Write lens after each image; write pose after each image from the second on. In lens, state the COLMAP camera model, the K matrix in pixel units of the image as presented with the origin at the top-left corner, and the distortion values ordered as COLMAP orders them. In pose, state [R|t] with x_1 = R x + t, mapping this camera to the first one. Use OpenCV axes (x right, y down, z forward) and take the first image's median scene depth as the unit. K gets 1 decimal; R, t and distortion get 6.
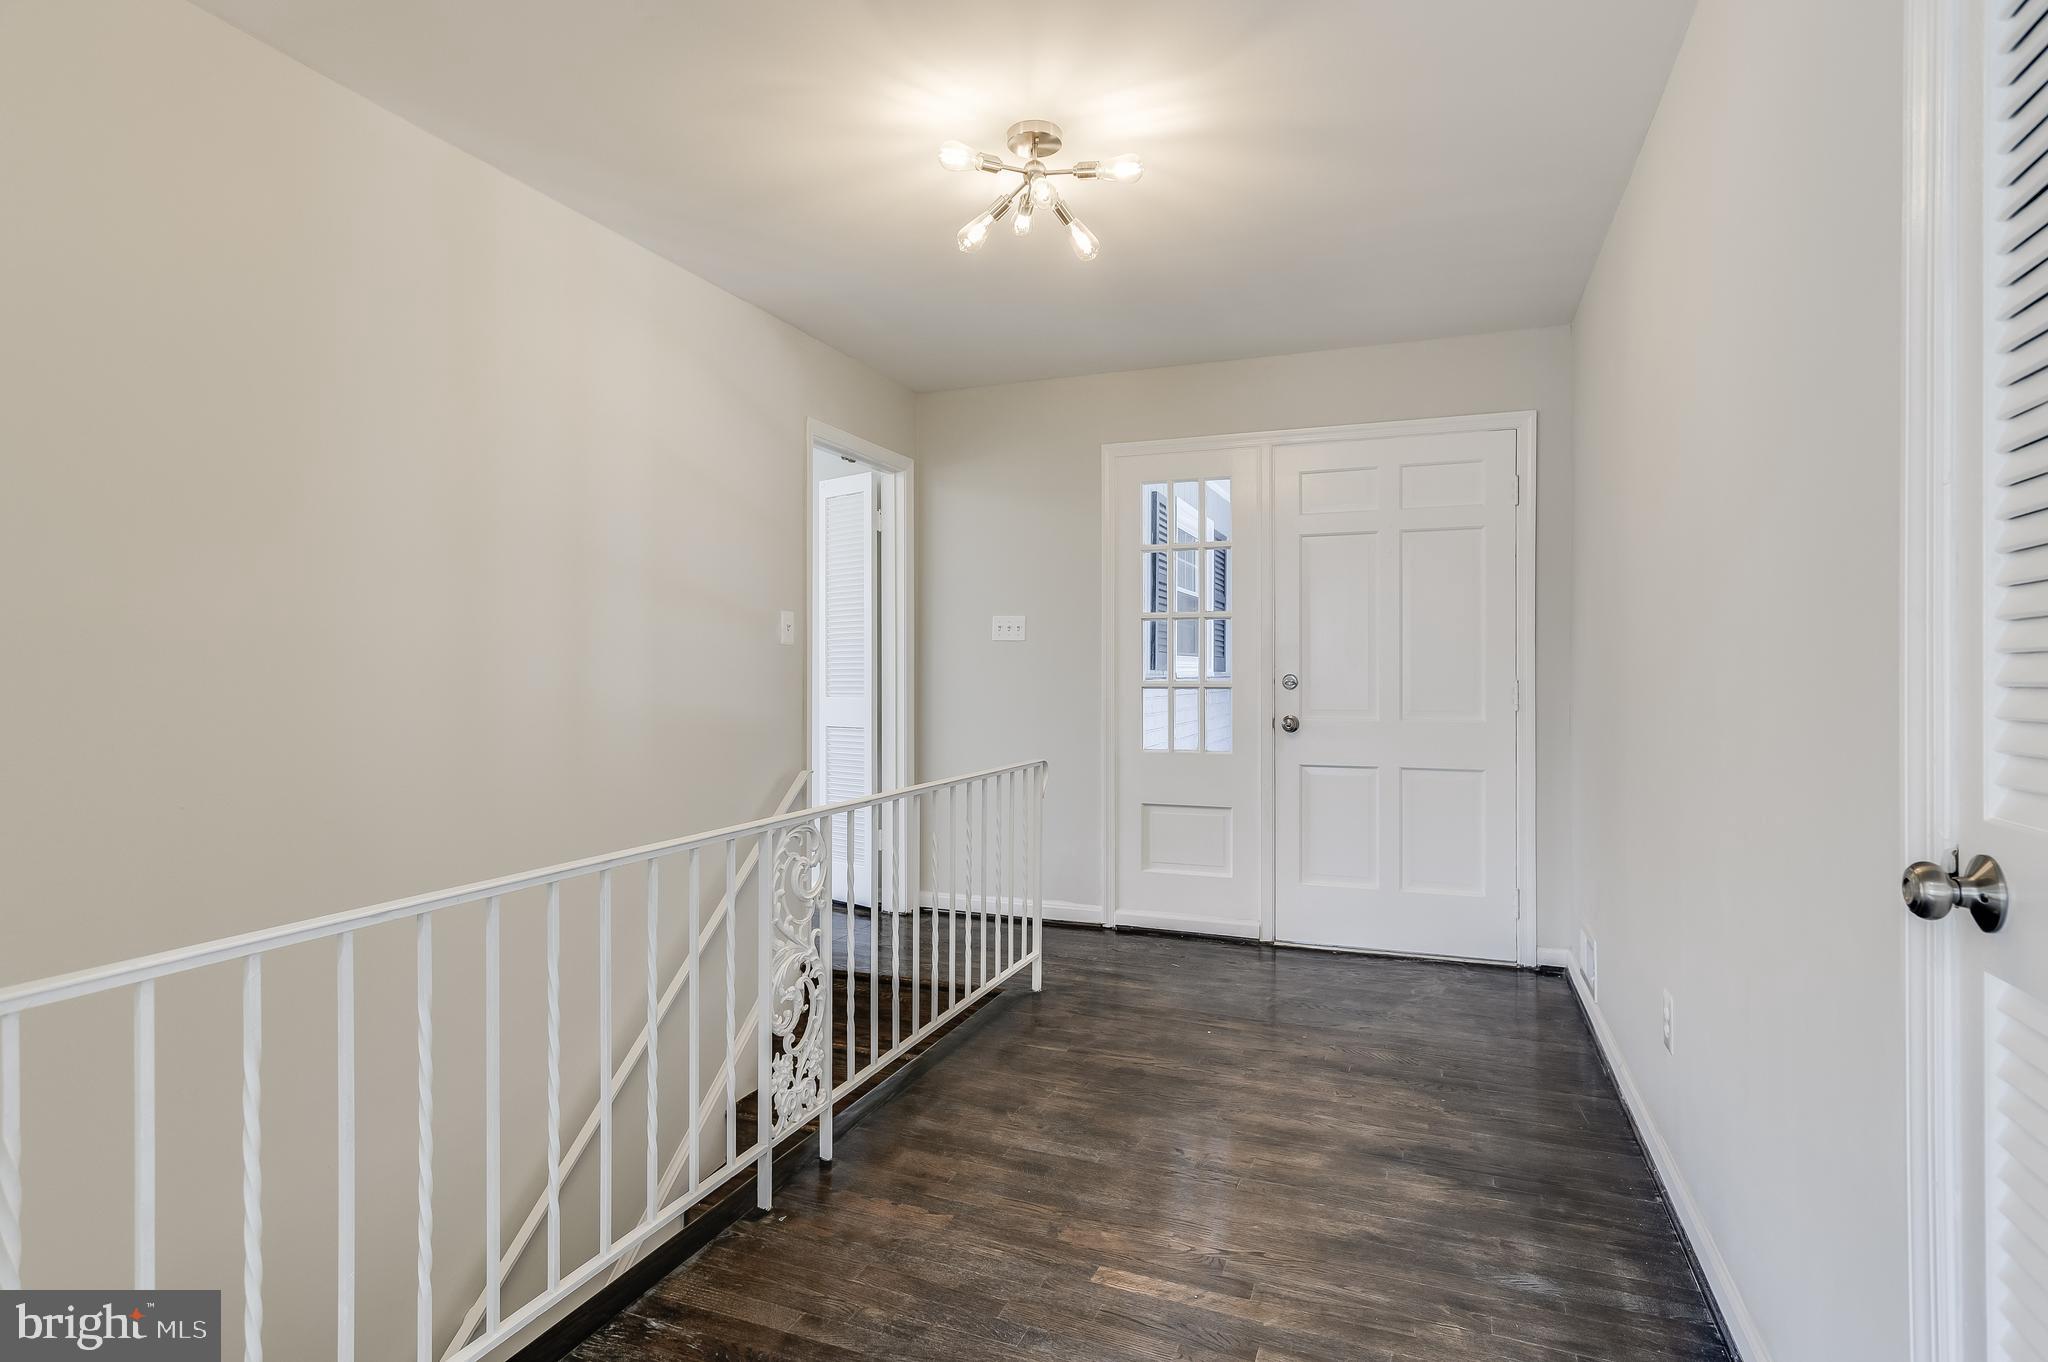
lens RADIAL K [[956.7, 0, 1038.8], [0, 956.7, 676.7], [0, 0, 1]] dist [0.011301, 0.000713]
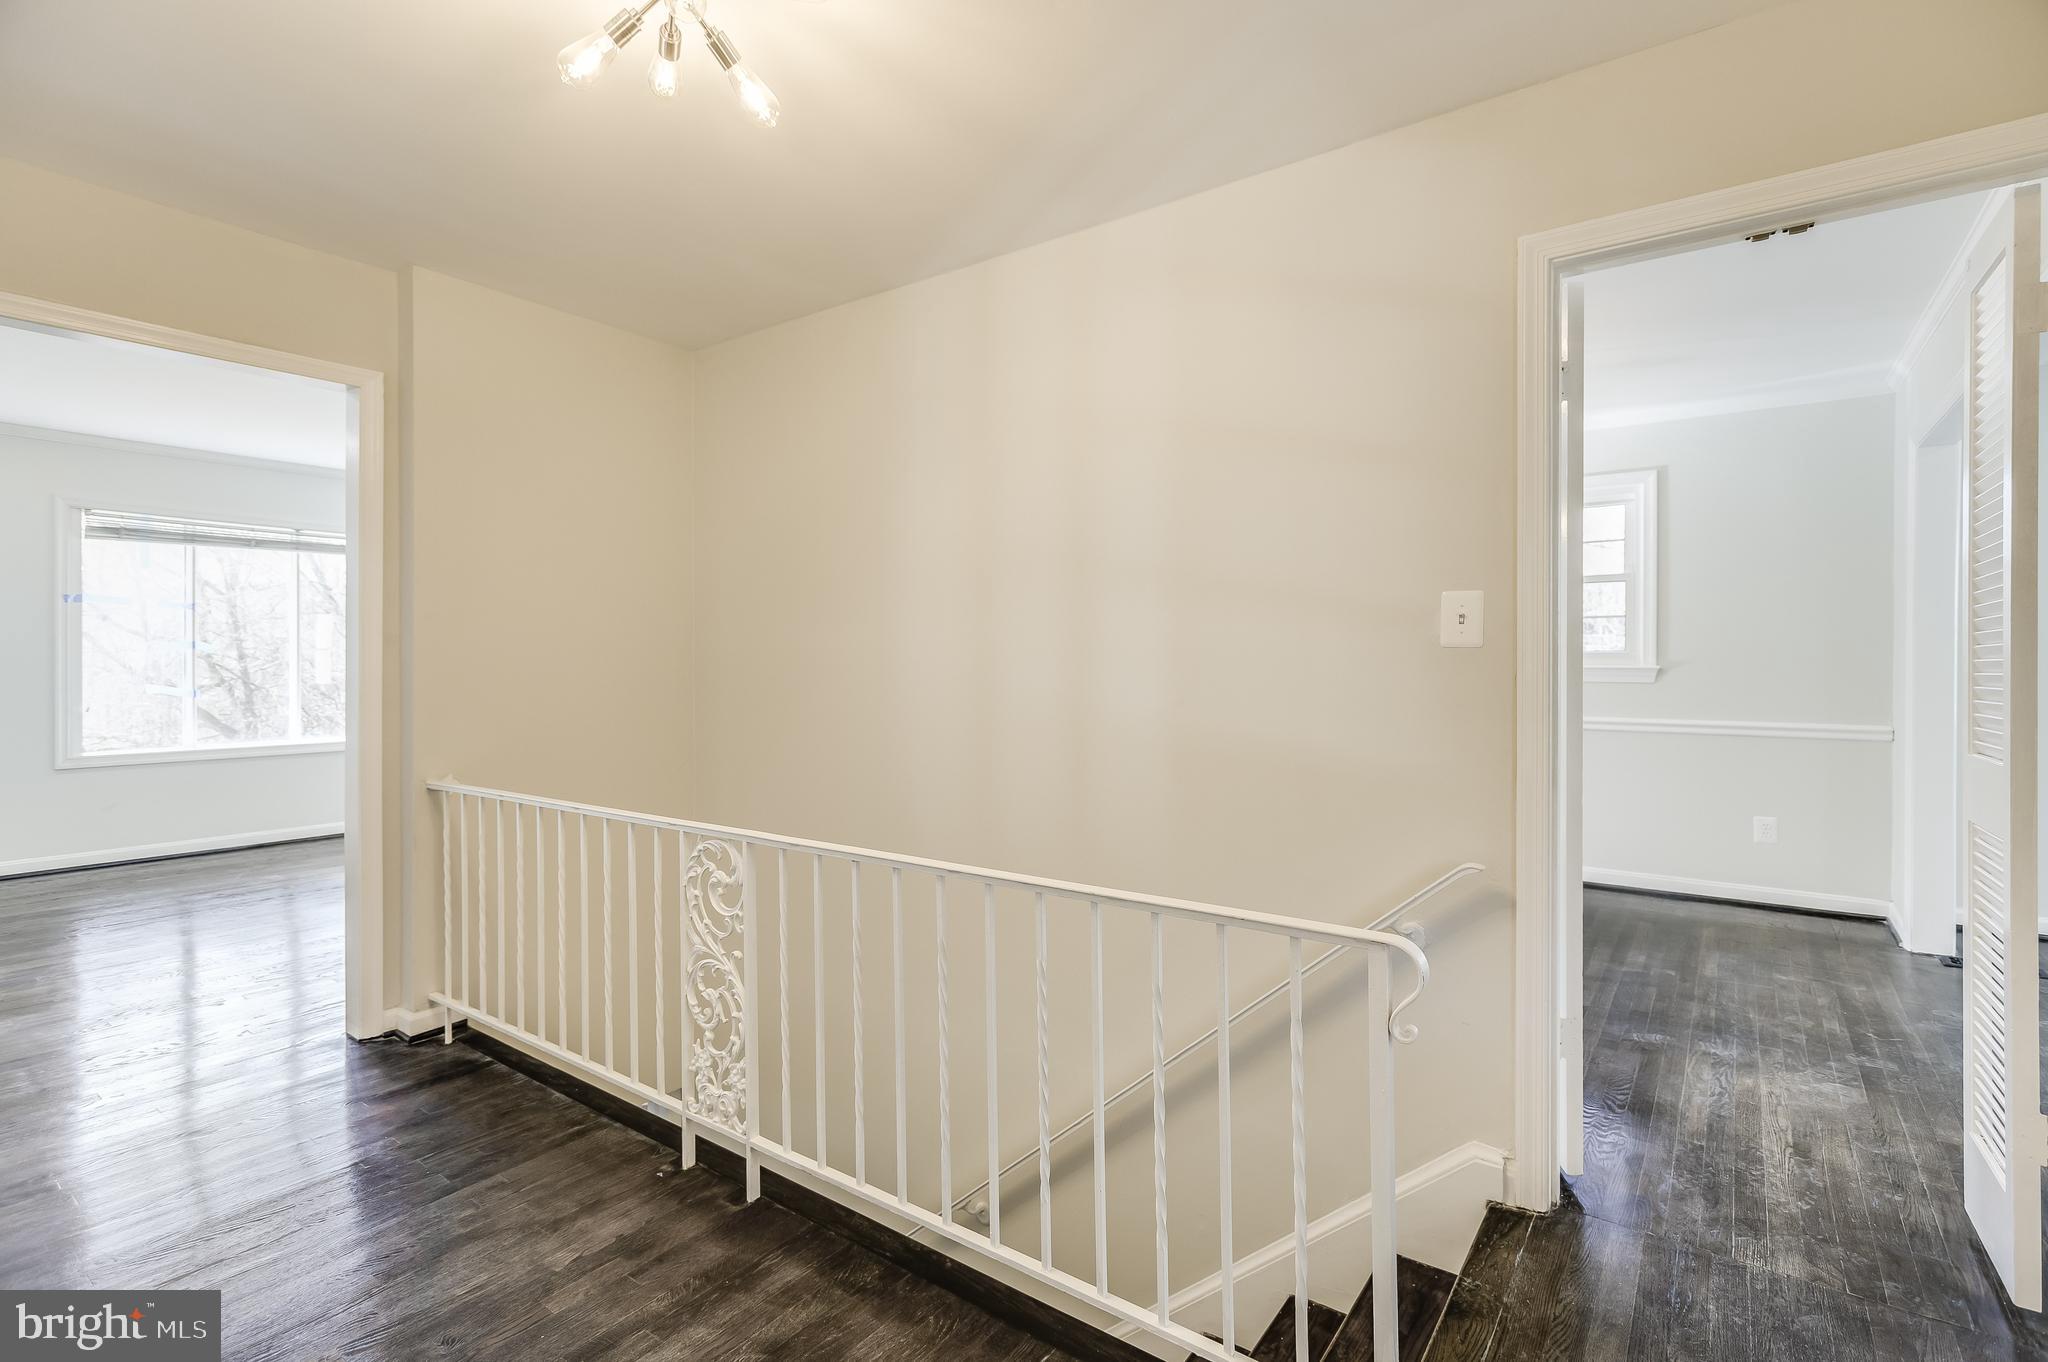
lens RADIAL K [[956.7, 0, 1038.5], [0, 956.7, 681.6], [0, 0, 1]] dist [0.011301, 0.000713]
pose [[-0.236726, 0.005875, -0.971559, 0.685935], [-0.008171, 0.999934, 0.008038, -0.026320], [0.971542, 0.009842, -0.236662, 1.612583]]
